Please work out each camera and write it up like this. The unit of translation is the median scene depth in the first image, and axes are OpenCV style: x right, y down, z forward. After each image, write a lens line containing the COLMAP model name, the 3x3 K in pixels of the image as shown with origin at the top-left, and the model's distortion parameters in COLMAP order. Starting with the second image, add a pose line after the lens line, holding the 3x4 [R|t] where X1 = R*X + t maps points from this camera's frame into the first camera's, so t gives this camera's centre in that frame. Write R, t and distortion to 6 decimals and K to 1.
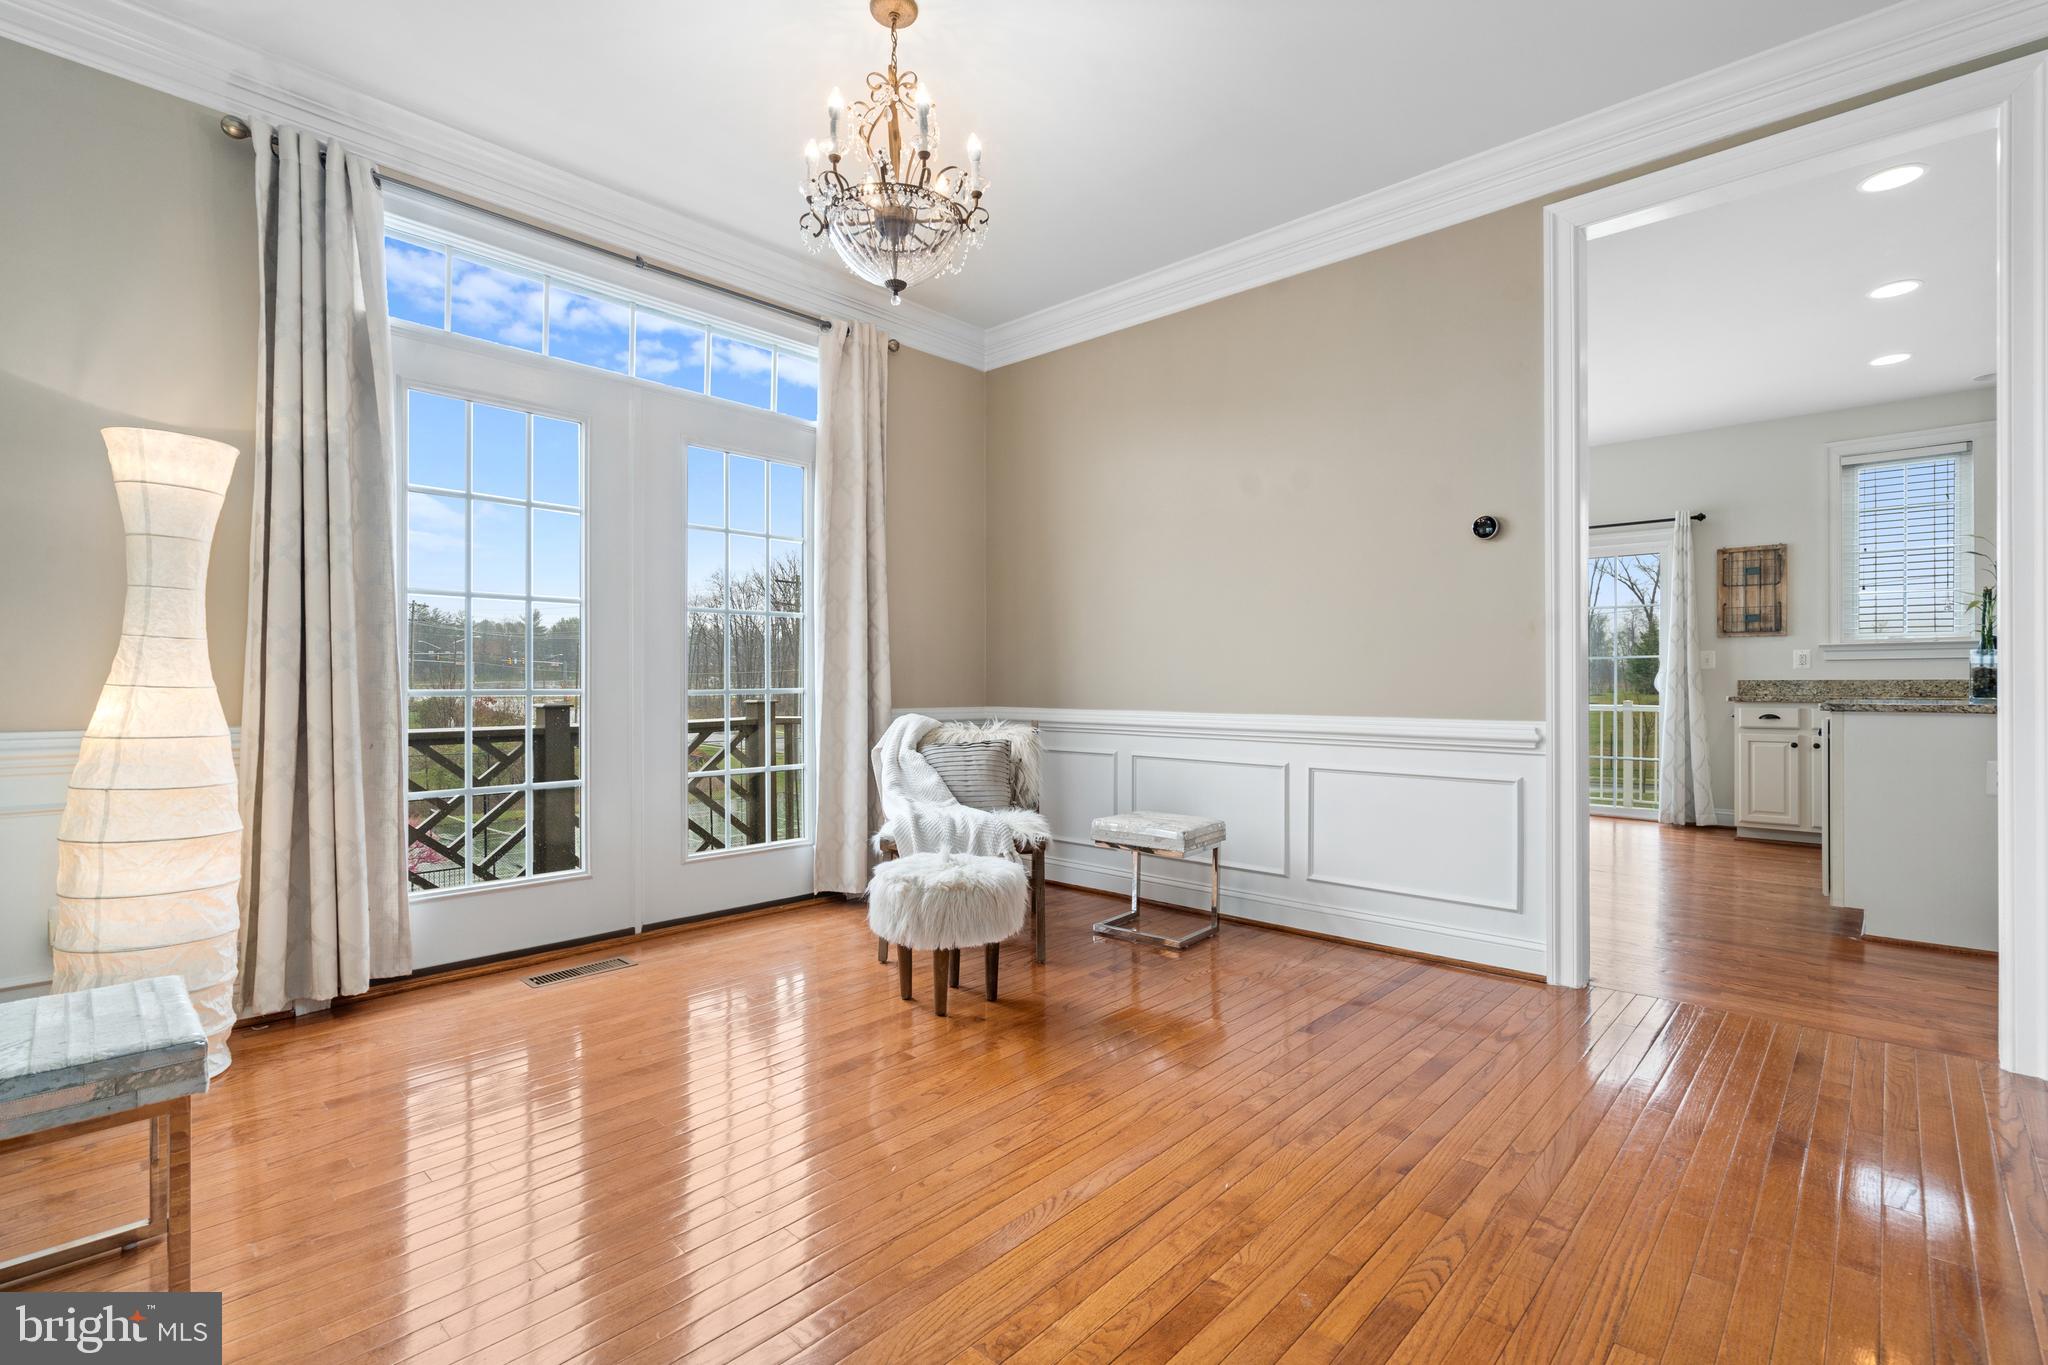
lens RADIAL K [[939.5, 0, 1024.5], [0, 939.5, 673.6], [0, 0, 1]] dist [0.000458, 0.000813]
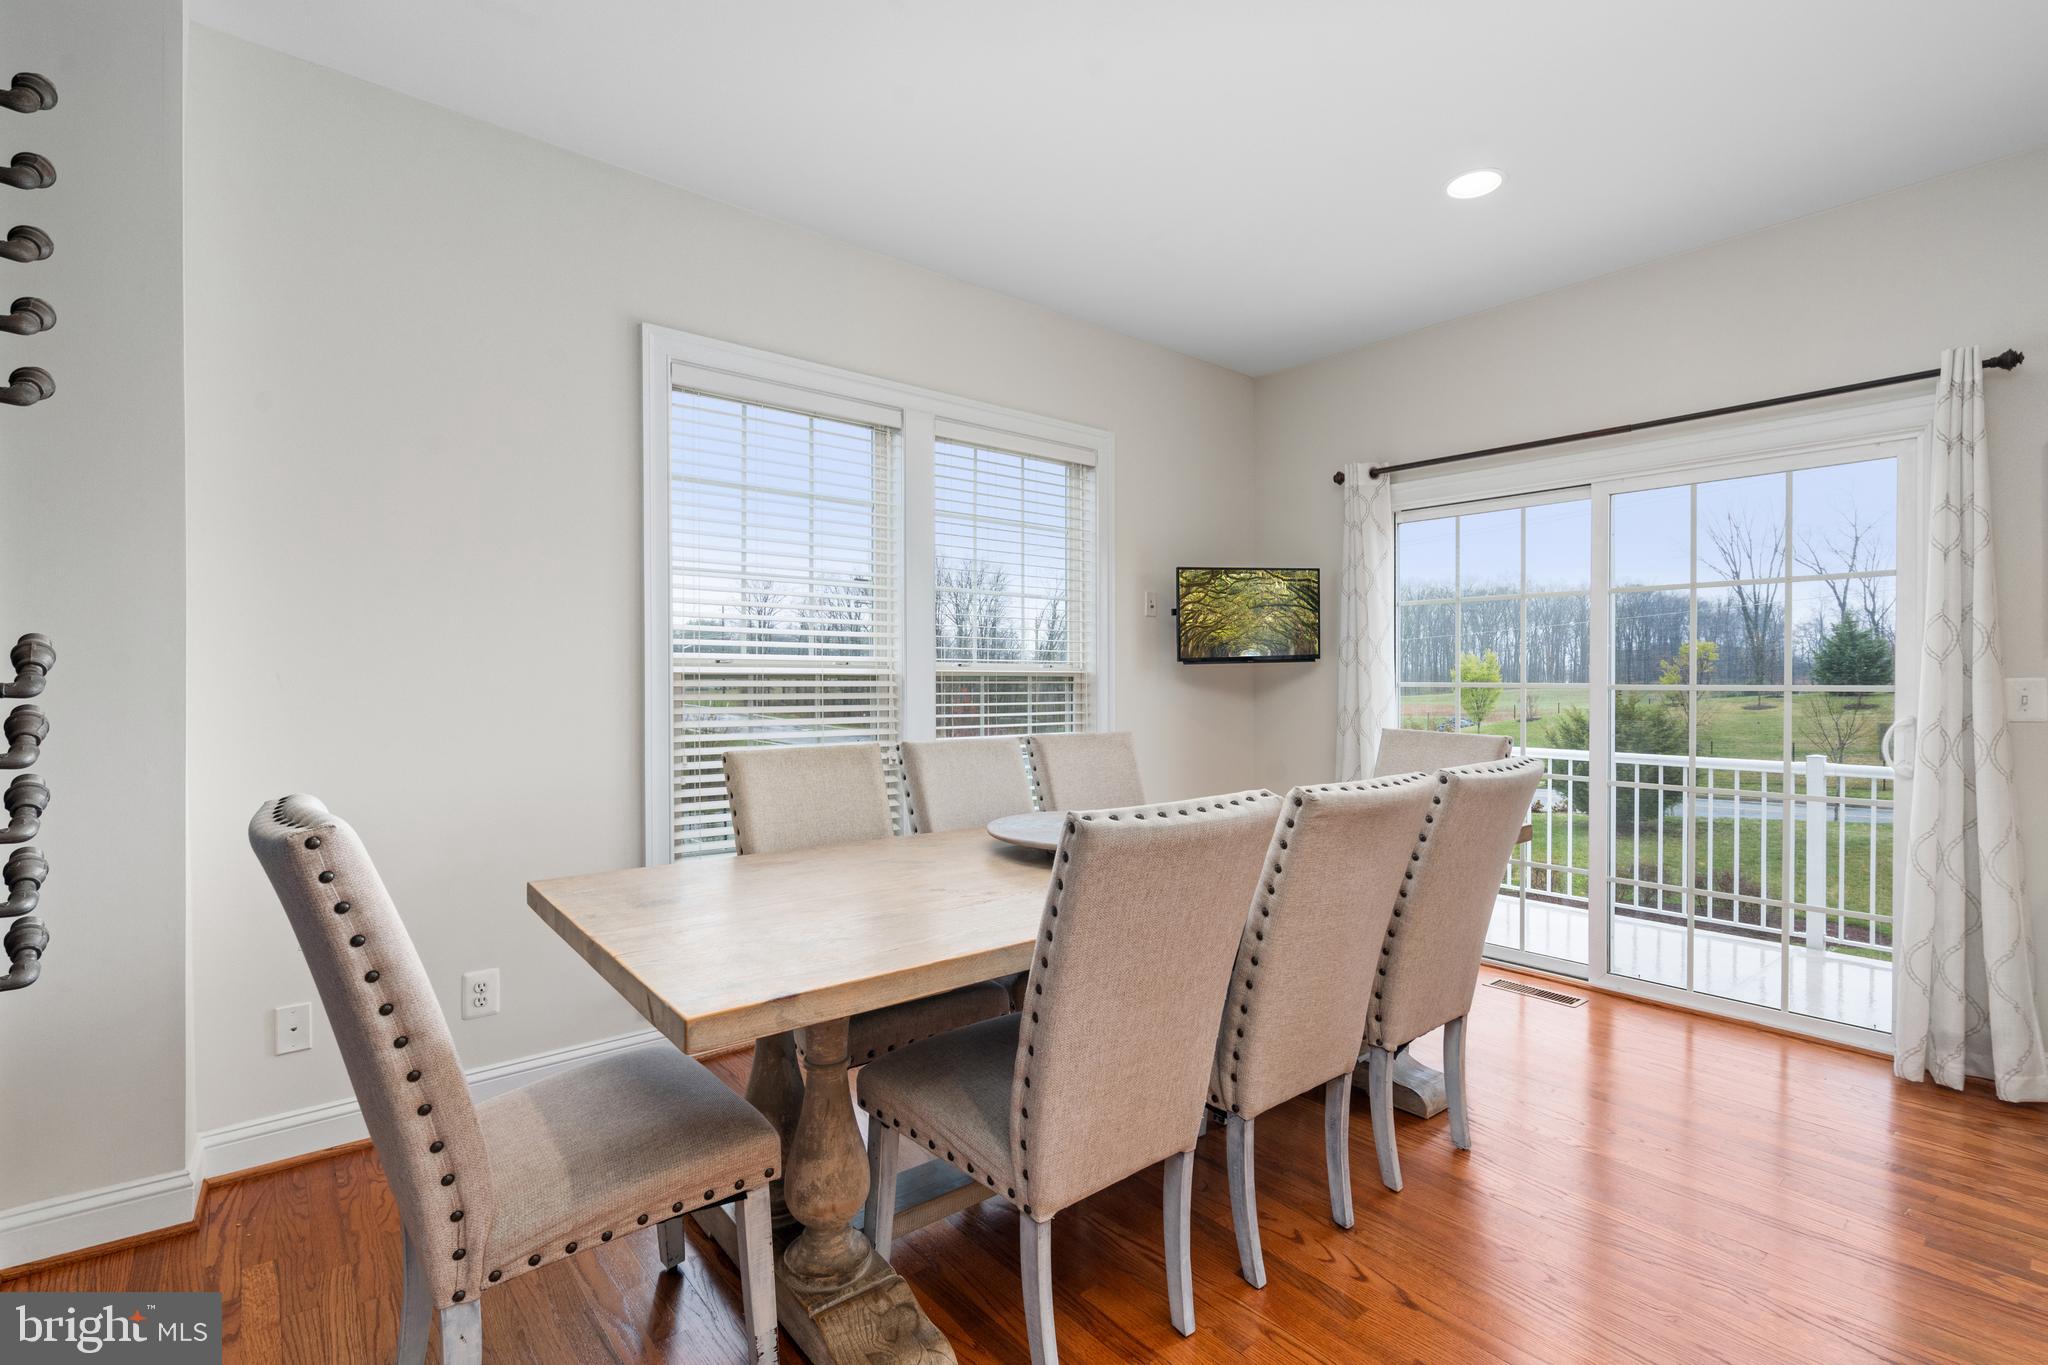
lens RADIAL K [[939.5, 0, 1024.5], [0, 939.5, 673.6], [0, 0, 1]] dist [0.000458, 0.000813]
pose [[0.991779, 0.000610, -0.127958, 0.338031], [0.000059, 0.999986, 0.005222, -0.028592], [0.127959, -0.005187, 0.991766, 0.528475]]
